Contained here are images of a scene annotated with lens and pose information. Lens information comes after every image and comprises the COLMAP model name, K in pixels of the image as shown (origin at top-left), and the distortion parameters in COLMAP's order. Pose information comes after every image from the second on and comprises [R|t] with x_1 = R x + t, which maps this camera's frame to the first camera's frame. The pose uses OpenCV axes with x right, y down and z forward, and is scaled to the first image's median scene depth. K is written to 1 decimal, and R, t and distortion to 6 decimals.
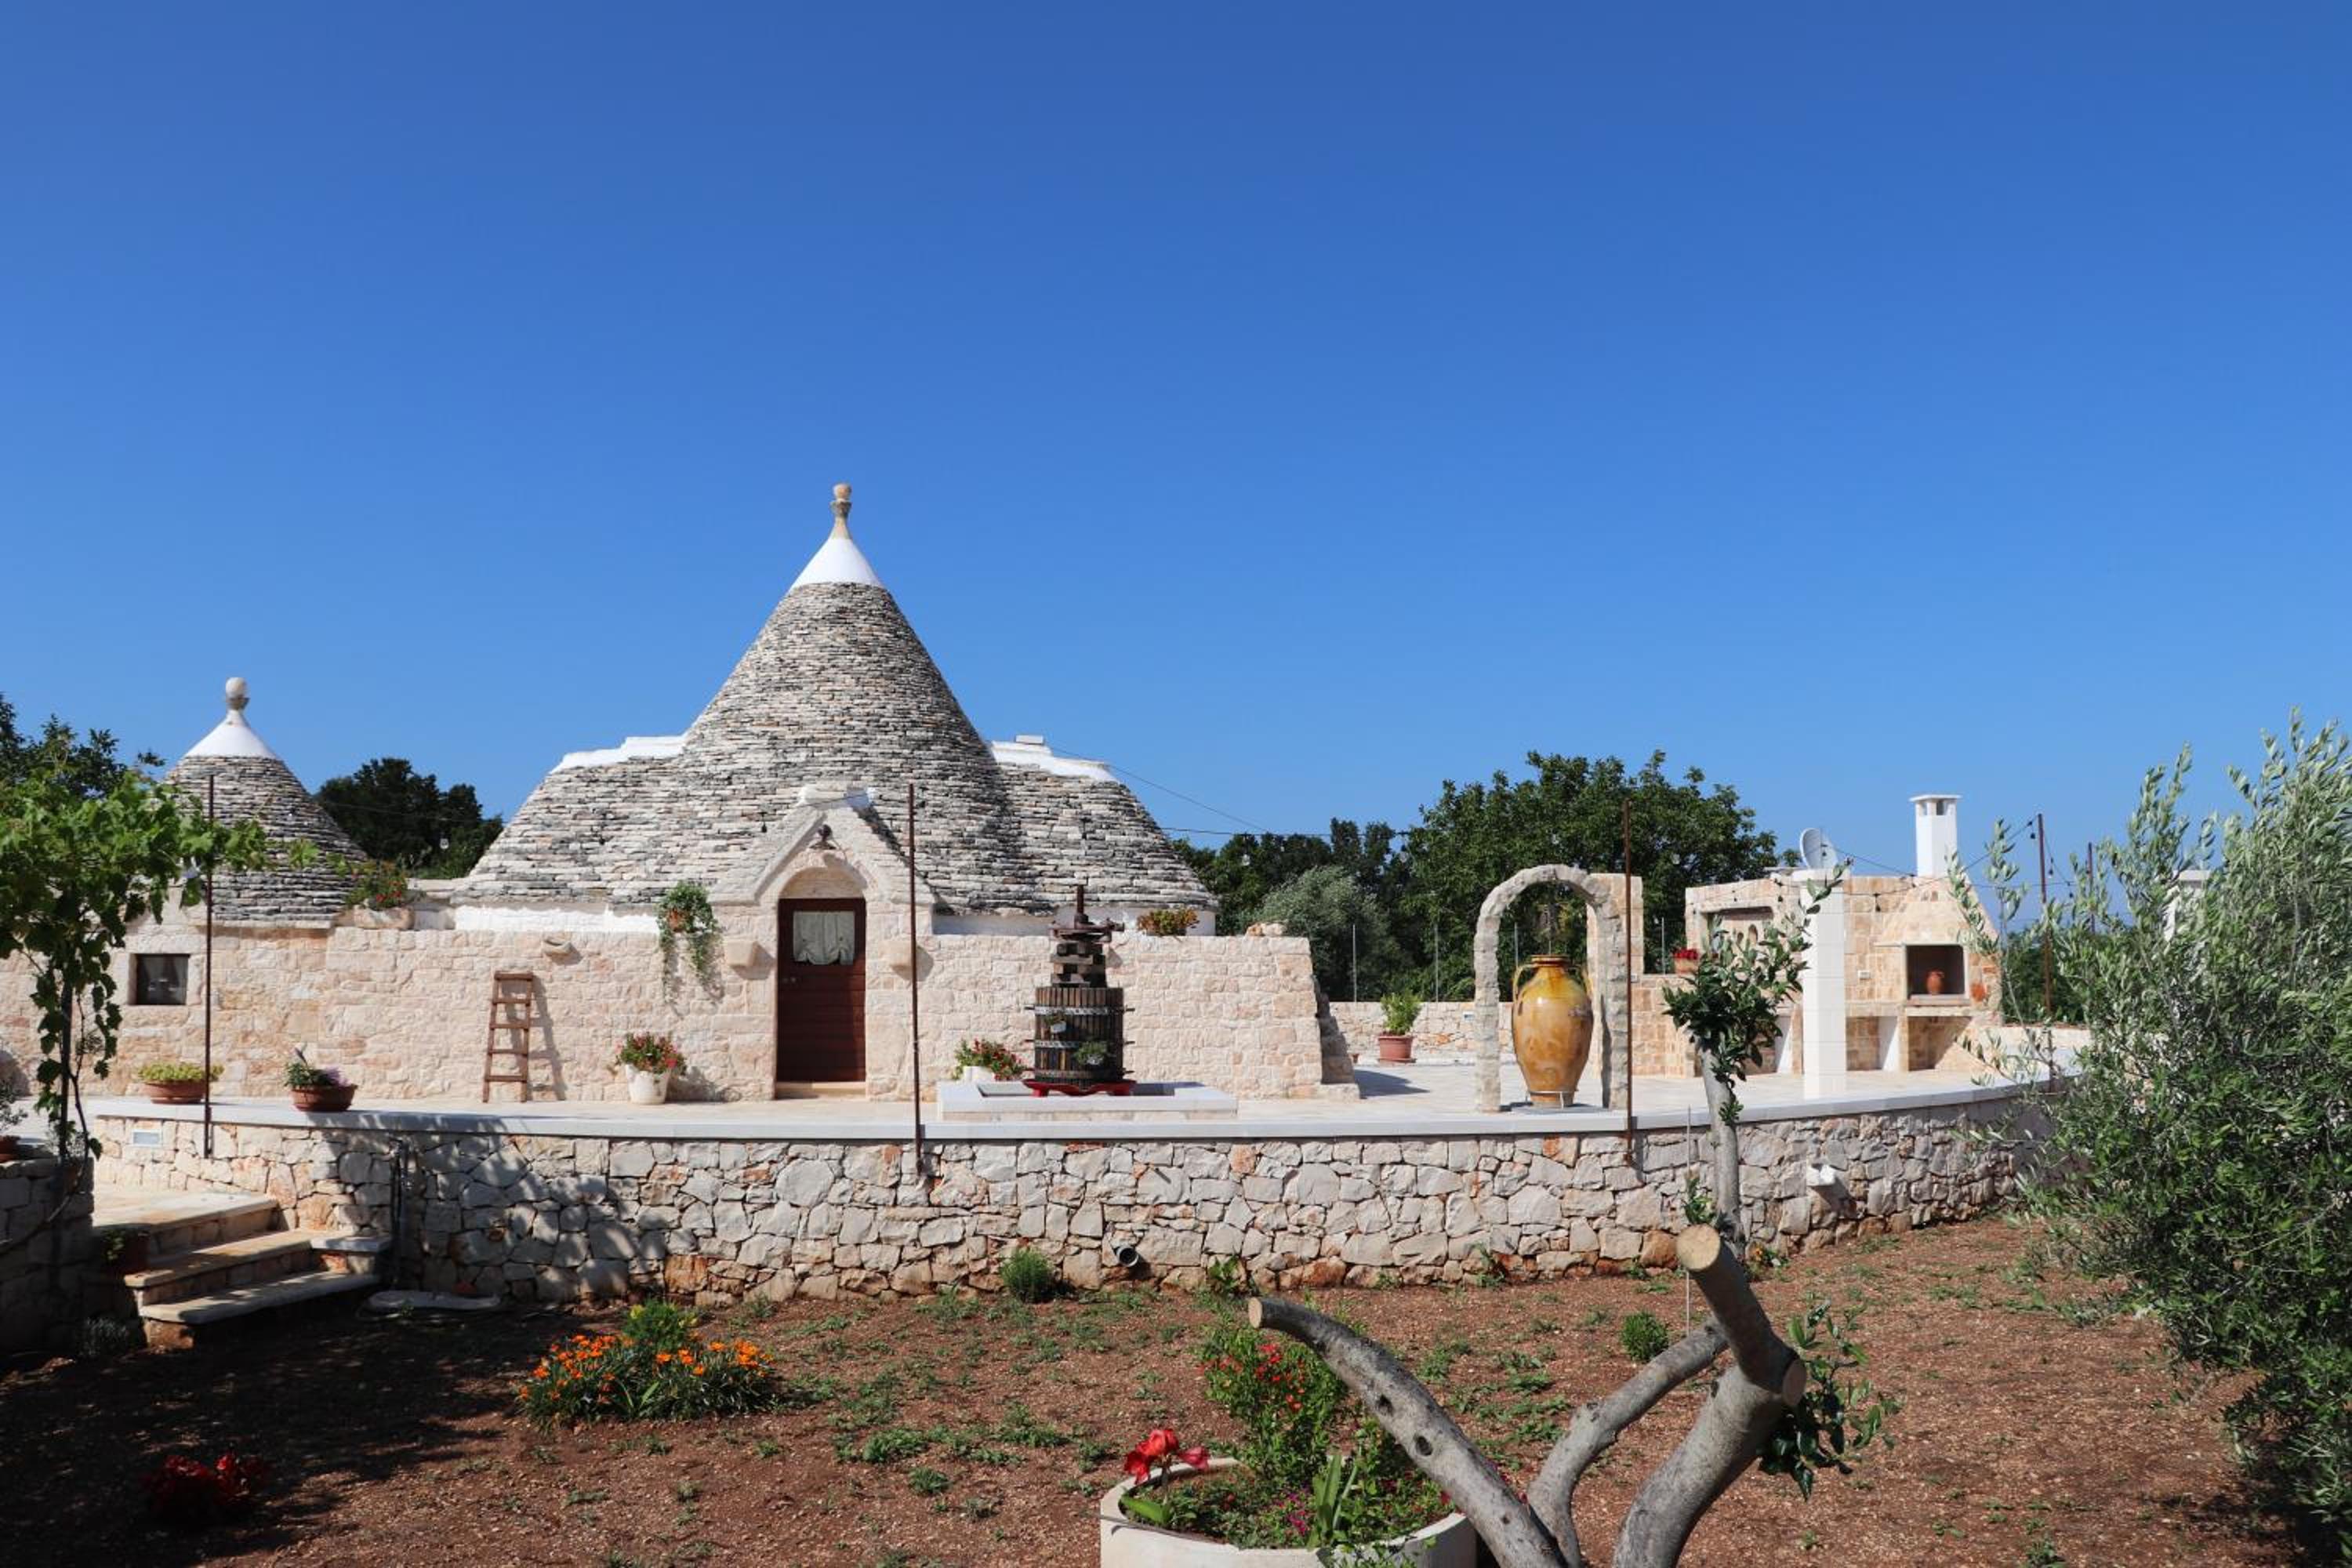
lens RADIAL K [[1938.6, 0, 1168.6], [0, 1938.6, 798.3], [0, 0, 1]] dist [-0.185787, 0.155204]
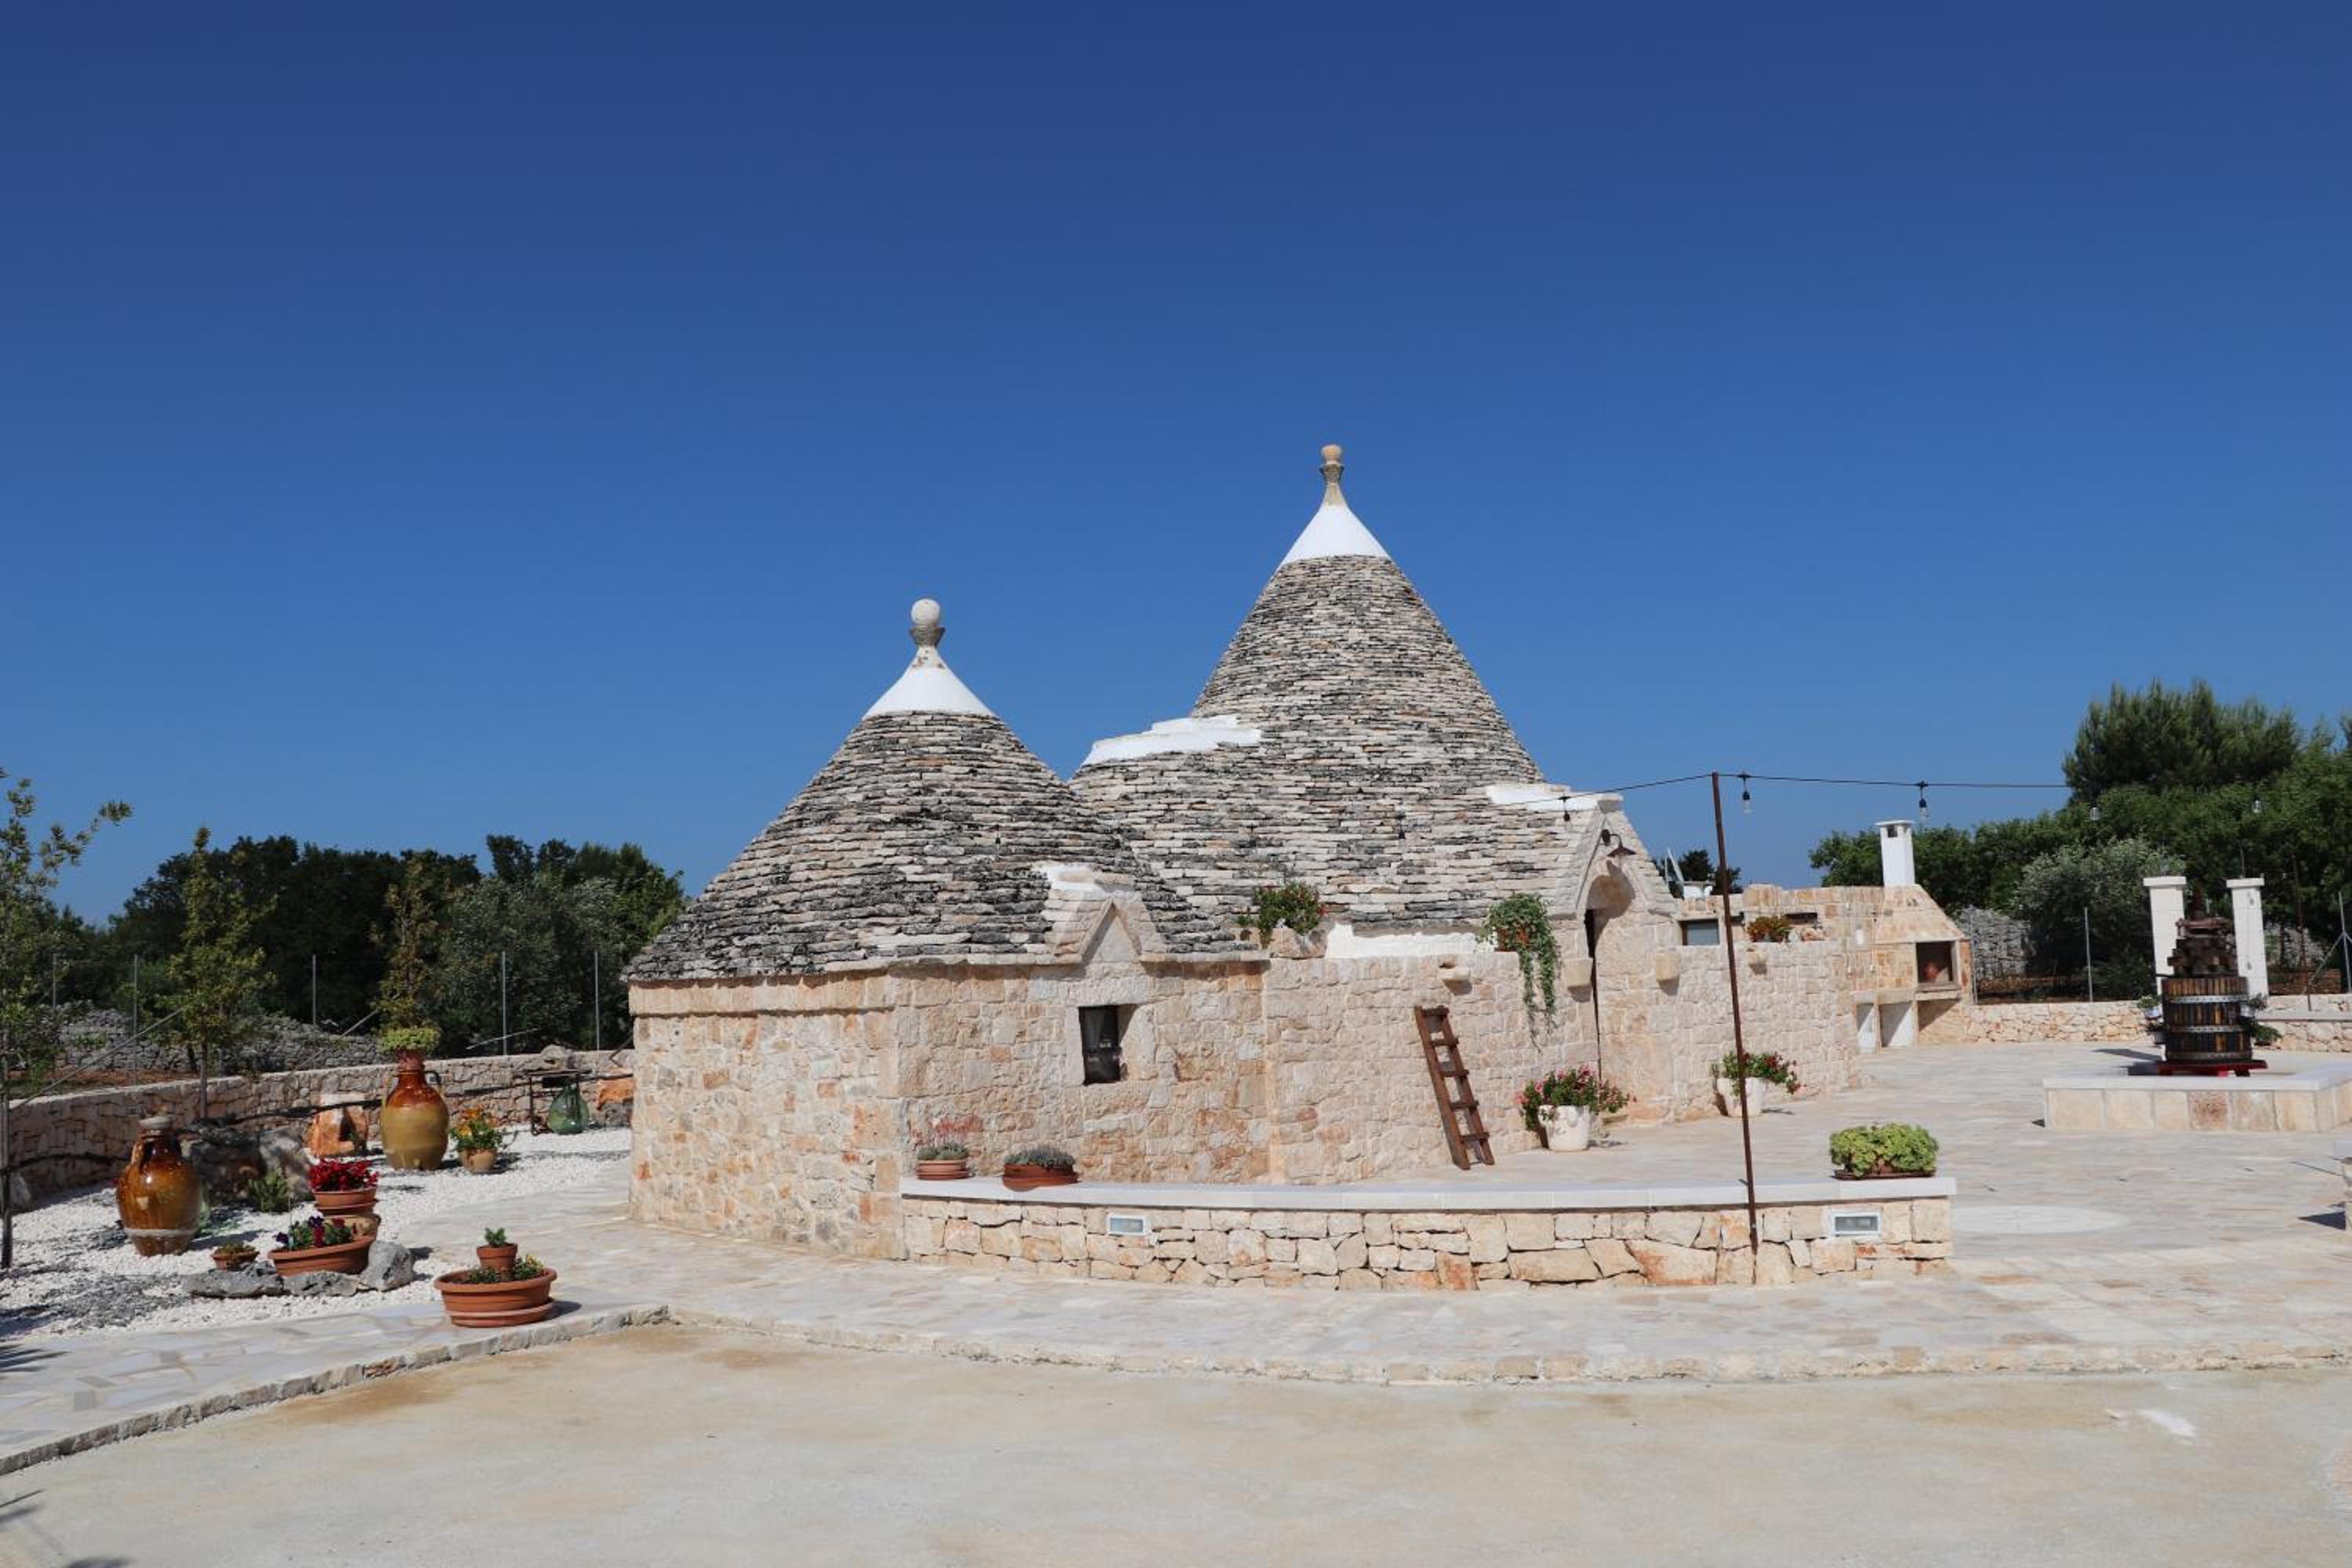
lens RADIAL K [[1941.7, 0, 1171.9], [0, 1941.7, 787.8], [0, 0, 1]] dist [-0.188848, 0.158713]
pose [[0.781354, 0.030397, 0.623348, -0.936148], [-0.018953, 0.999508, -0.024983, 0.021321], [-0.623800, 0.007707, 0.781546, 0.426339]]
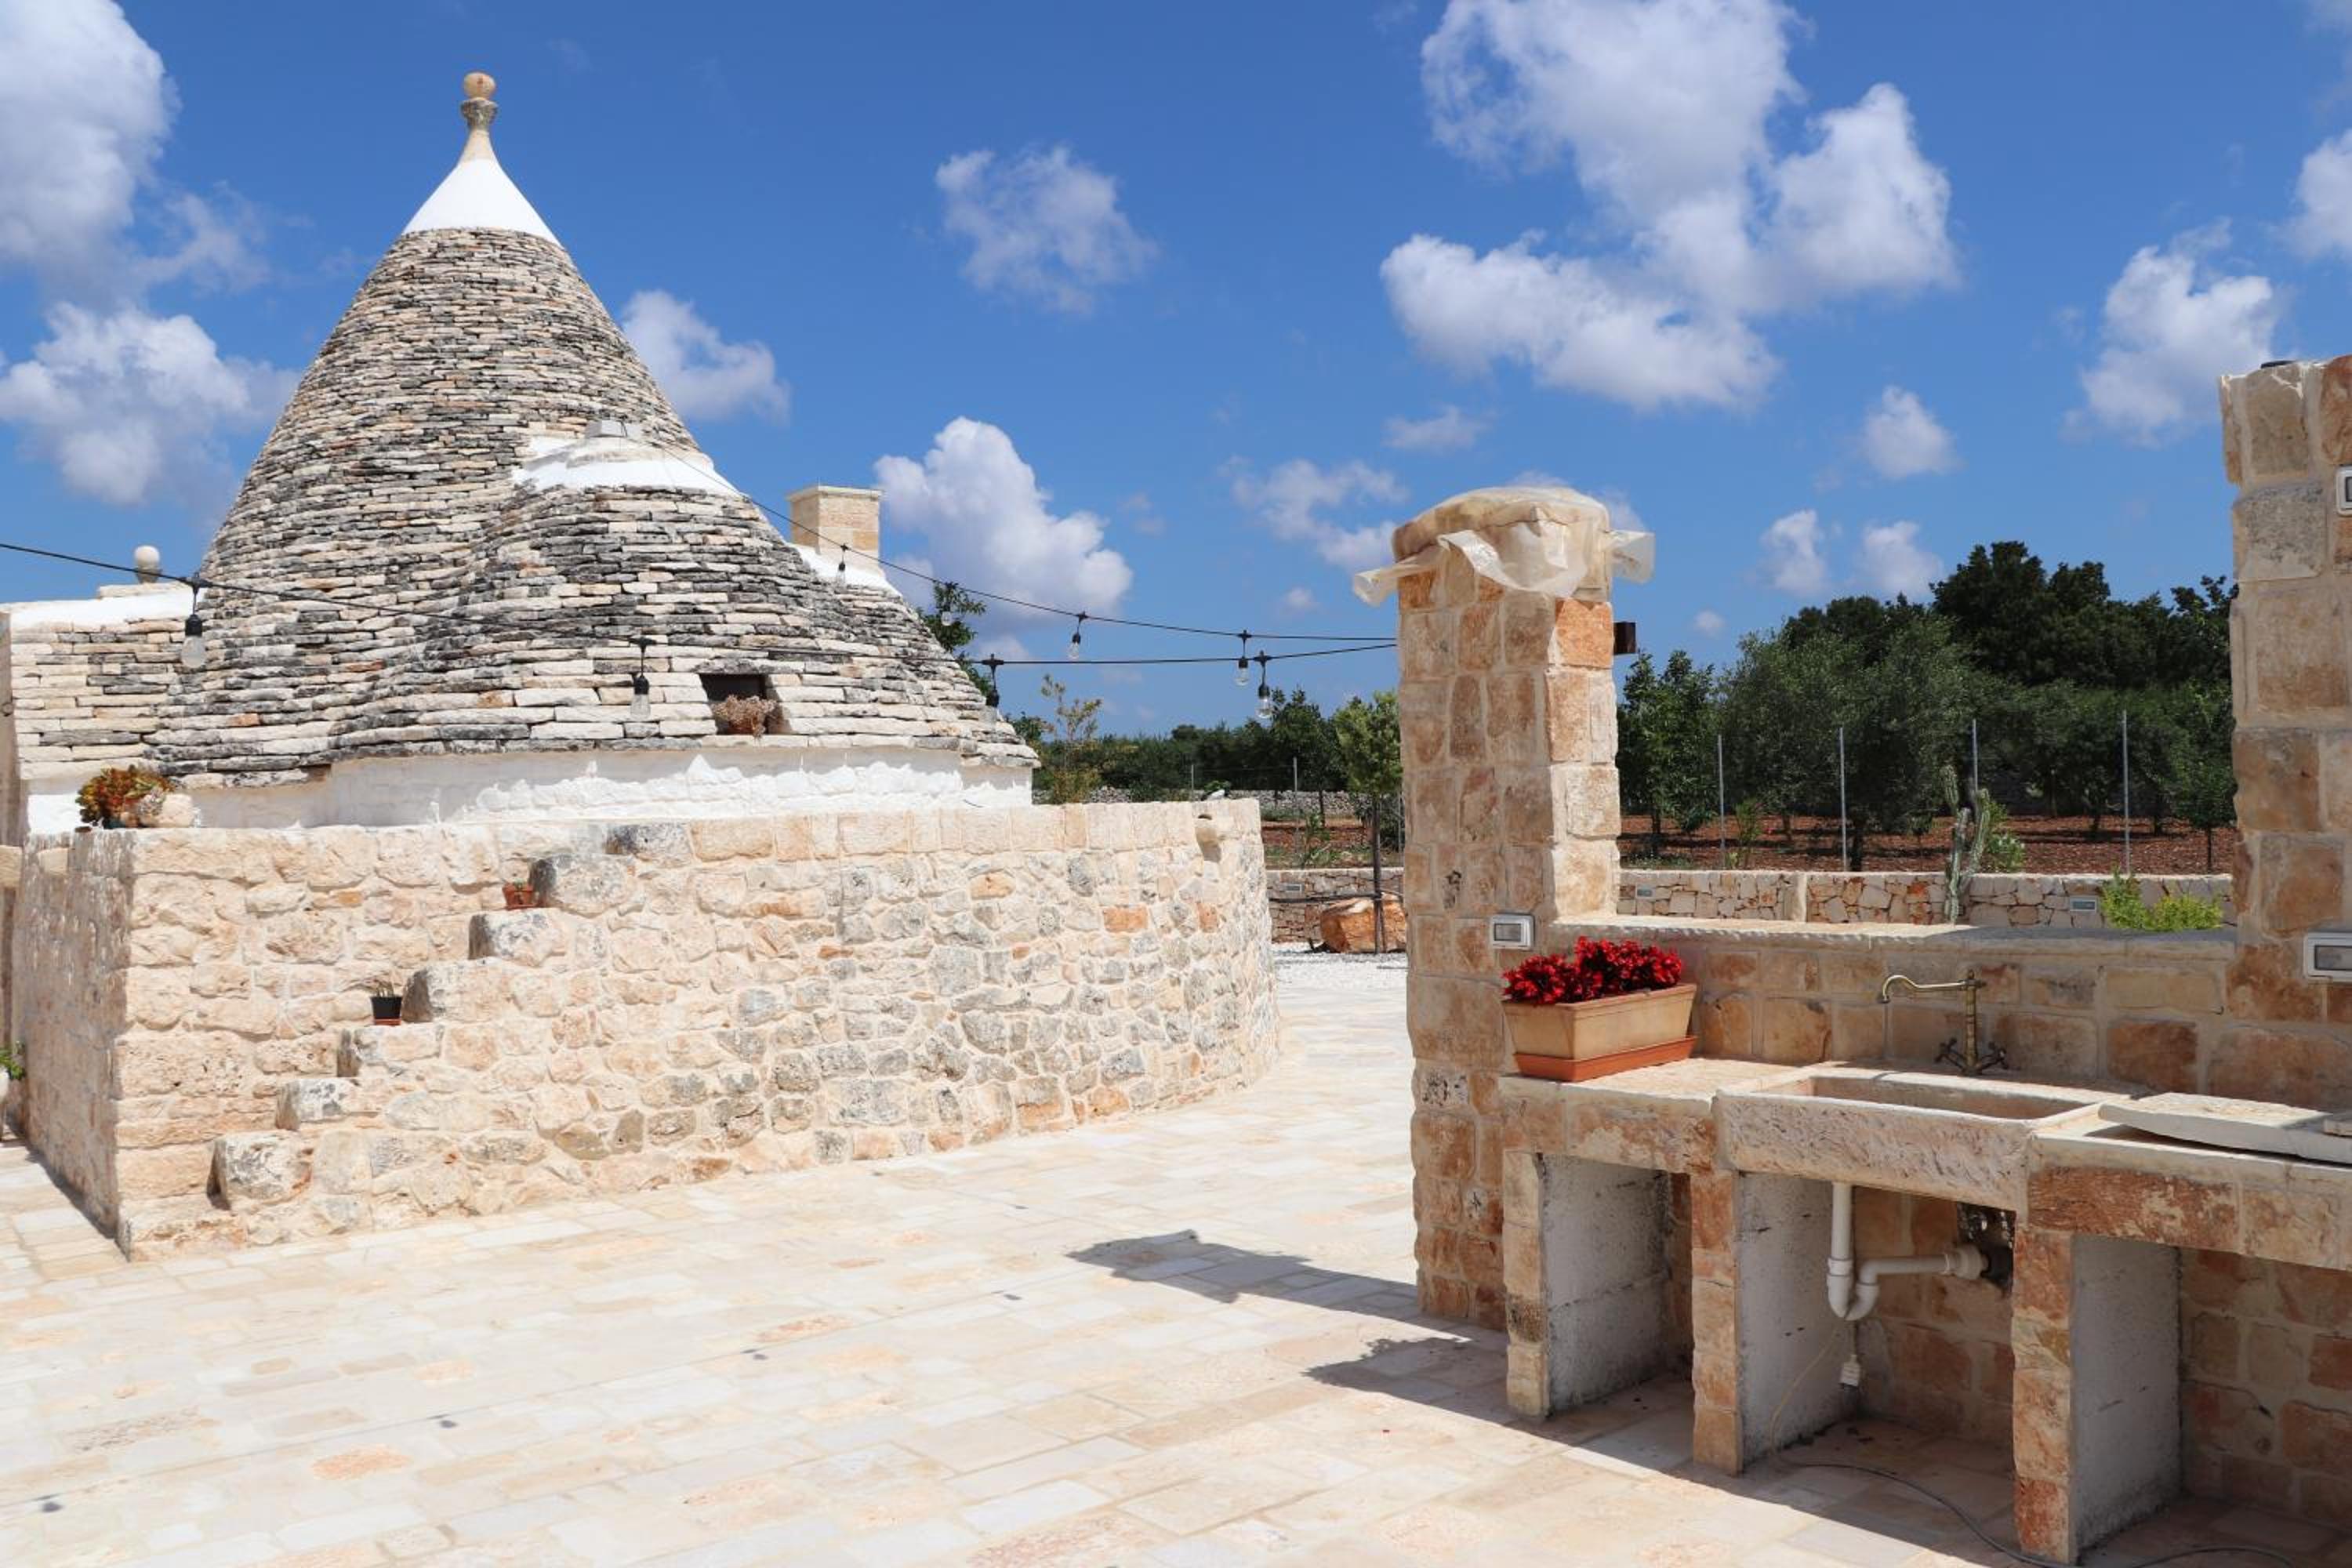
lens RADIAL K [[1920.1, 0, 1179.7], [0, 1920.1, 789.5], [0, 0, 1]] dist [-0.194002, 0.165258]
pose [[0.497510, -0.023675, -0.867135, 0.532491], [0.110421, 0.993224, 0.036235, 0.078062], [0.860402, -0.113777, 0.496753, 1.057005]]
